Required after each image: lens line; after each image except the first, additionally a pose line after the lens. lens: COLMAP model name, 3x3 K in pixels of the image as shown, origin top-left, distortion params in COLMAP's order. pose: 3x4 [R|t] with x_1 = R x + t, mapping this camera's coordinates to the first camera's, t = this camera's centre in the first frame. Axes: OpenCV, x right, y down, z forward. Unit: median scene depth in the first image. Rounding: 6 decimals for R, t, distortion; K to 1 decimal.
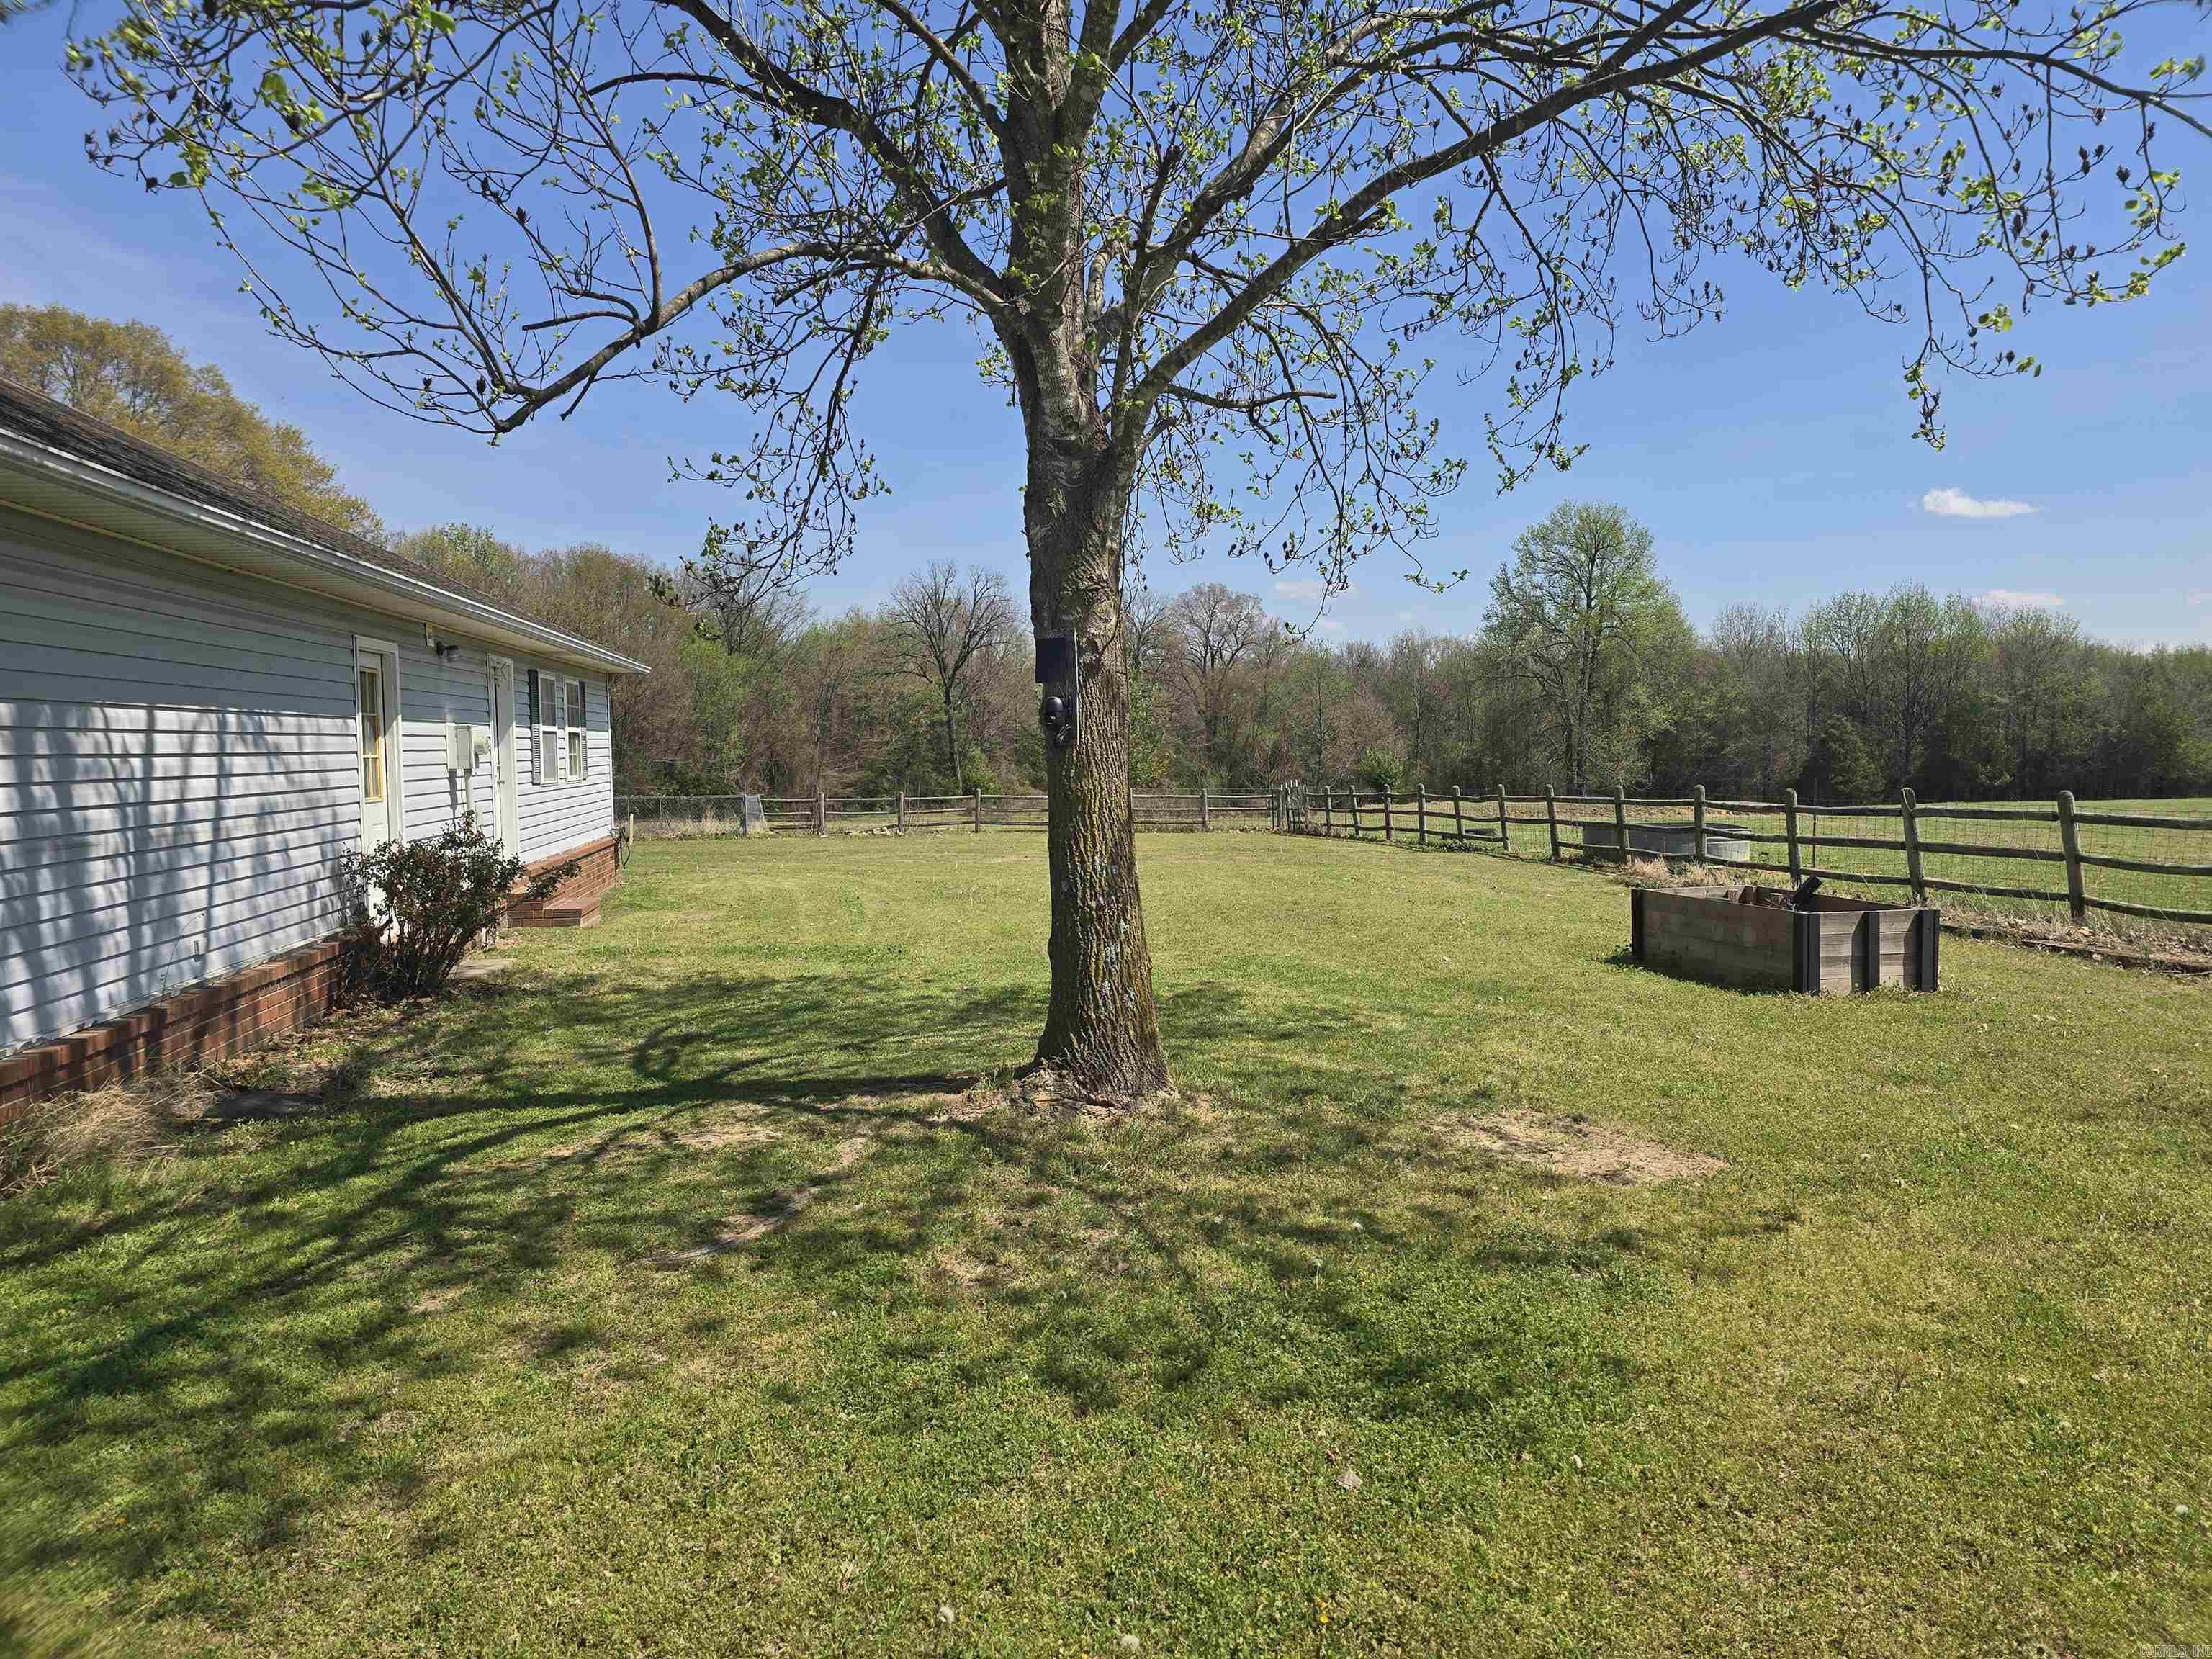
lens RADIAL K [[1481.1, 0, 1101.1], [0, 1481.1, 822.8], [0, 0, 1]] dist [0.021929, -0.002812]
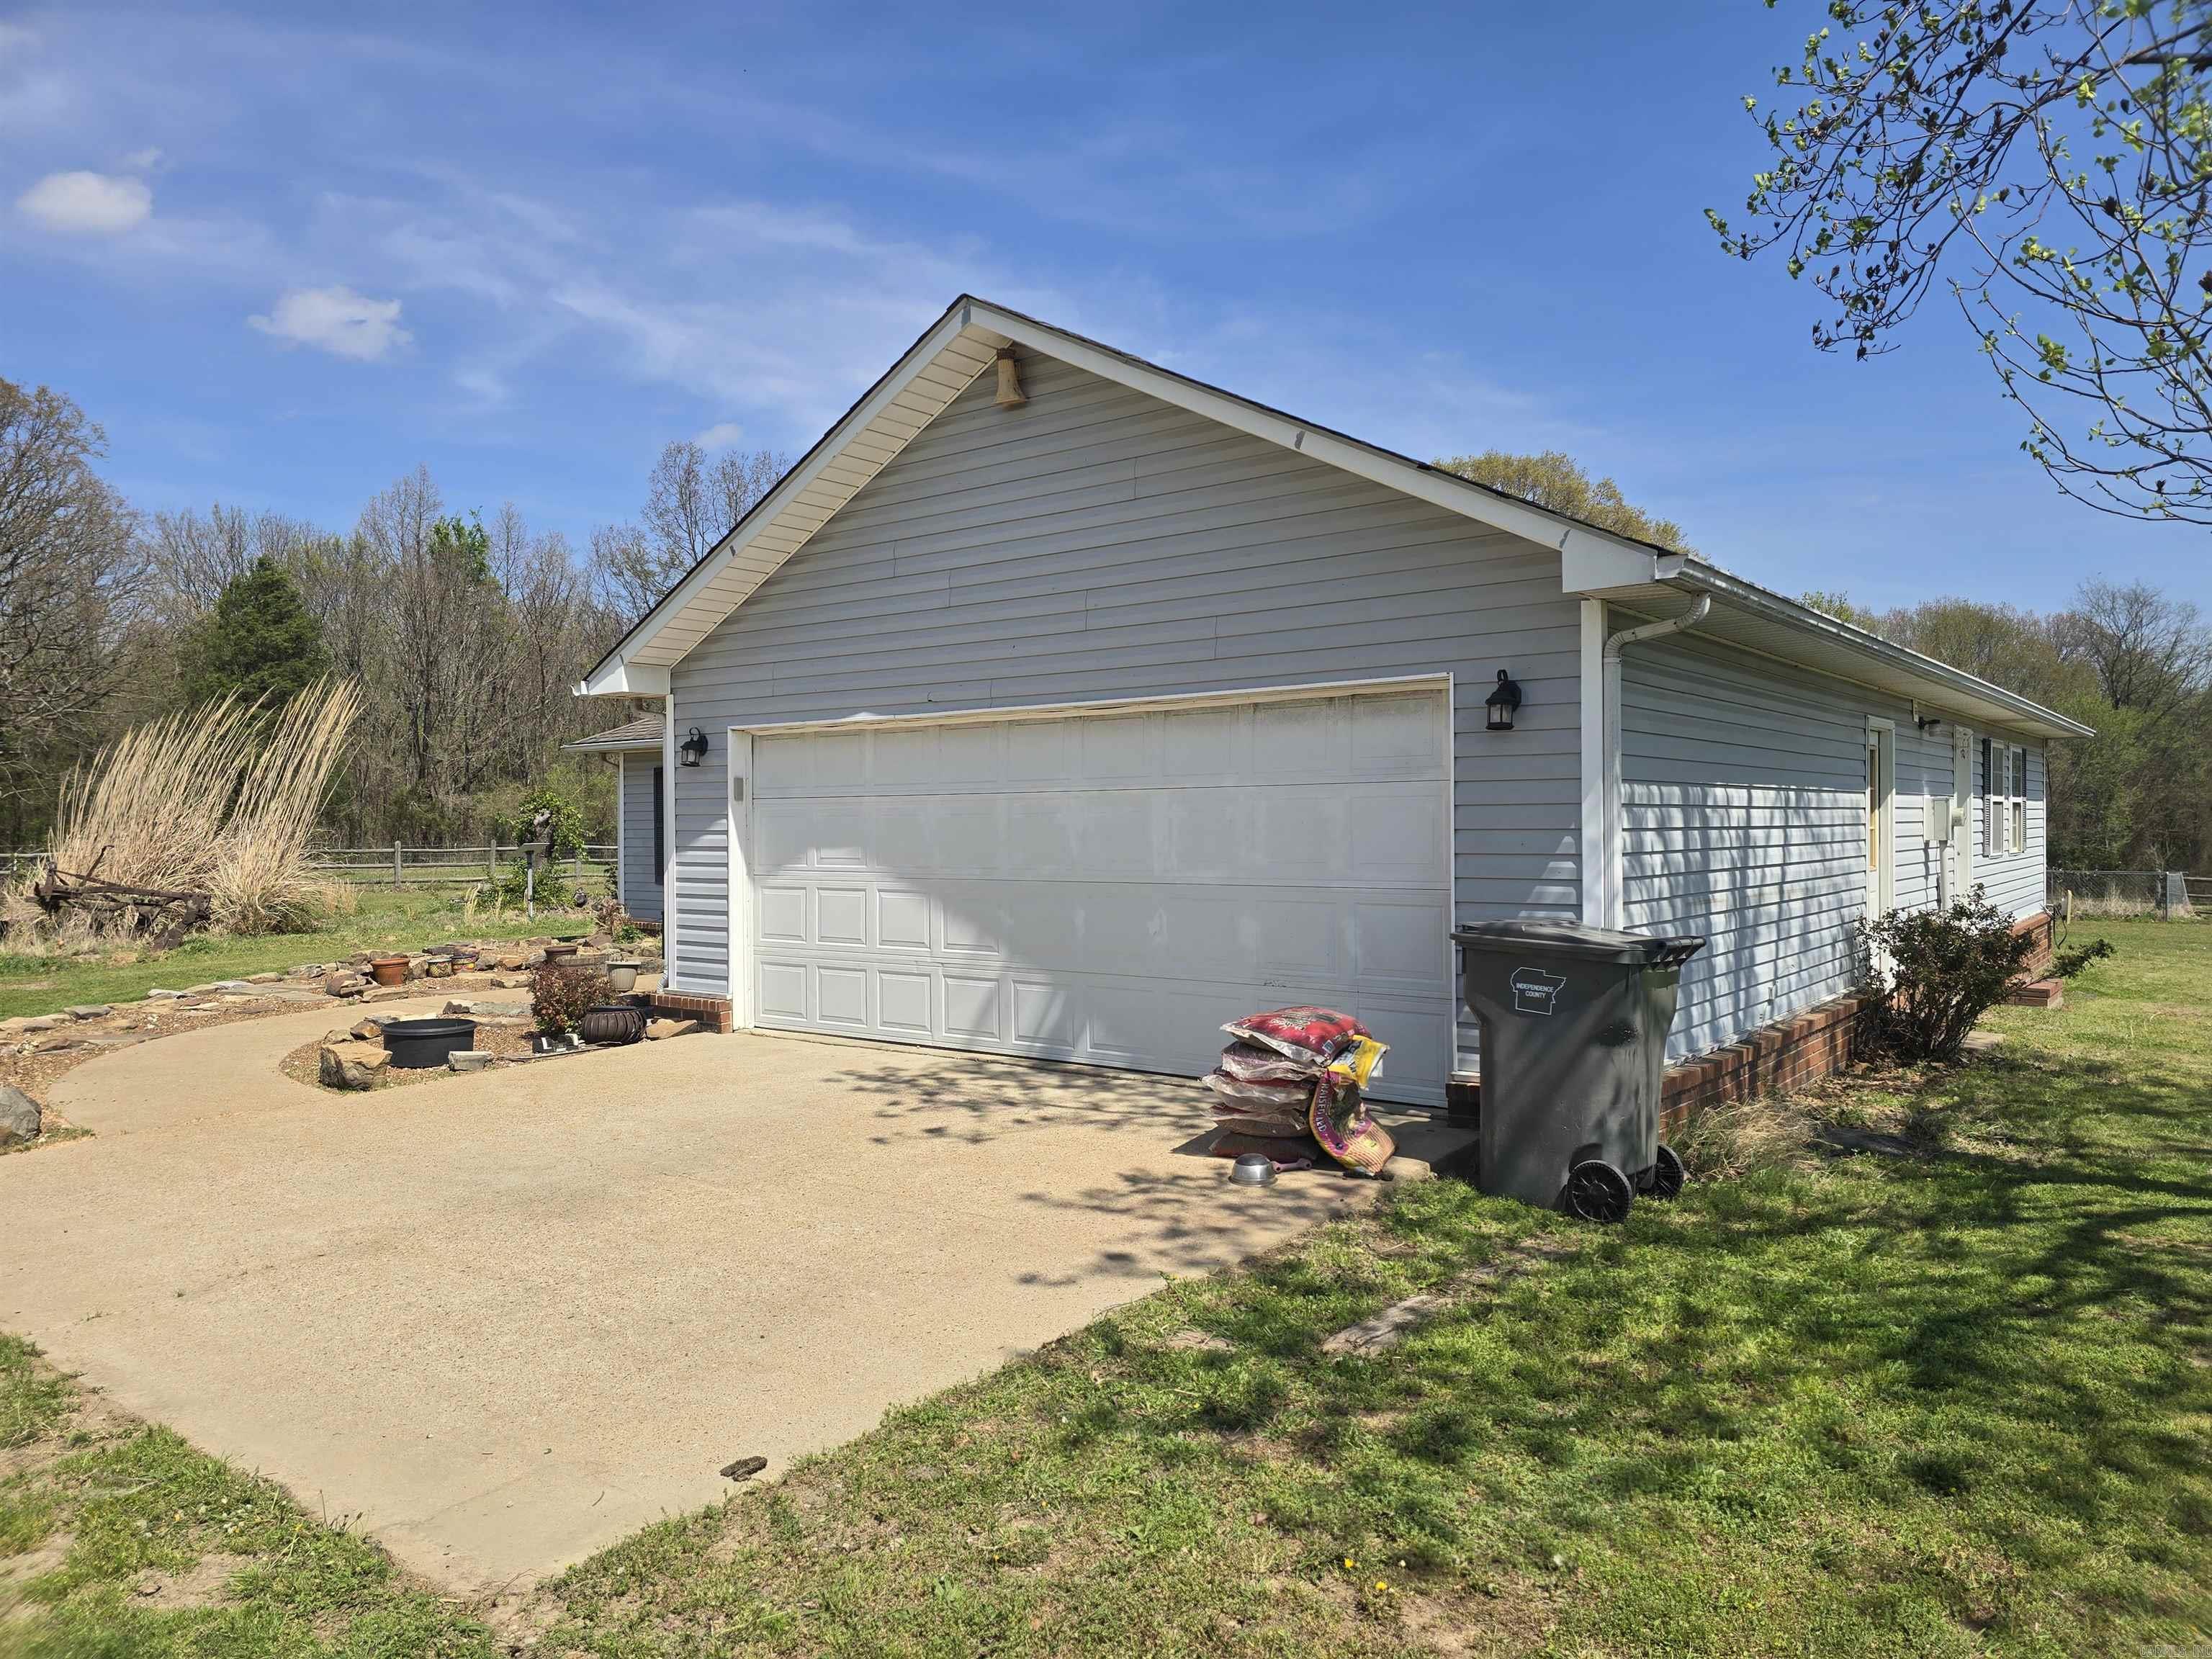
lens RADIAL K [[1481.1, 0, 1101.1], [0, 1481.1, 822.8], [0, 0, 1]] dist [0.021929, -0.002812]
pose [[0.682627, 0.008555, -0.730717, -0.091729], [-0.040655, 0.998827, -0.026286, 0.001937], [0.729635, 0.047650, 0.682174, -0.129366]]
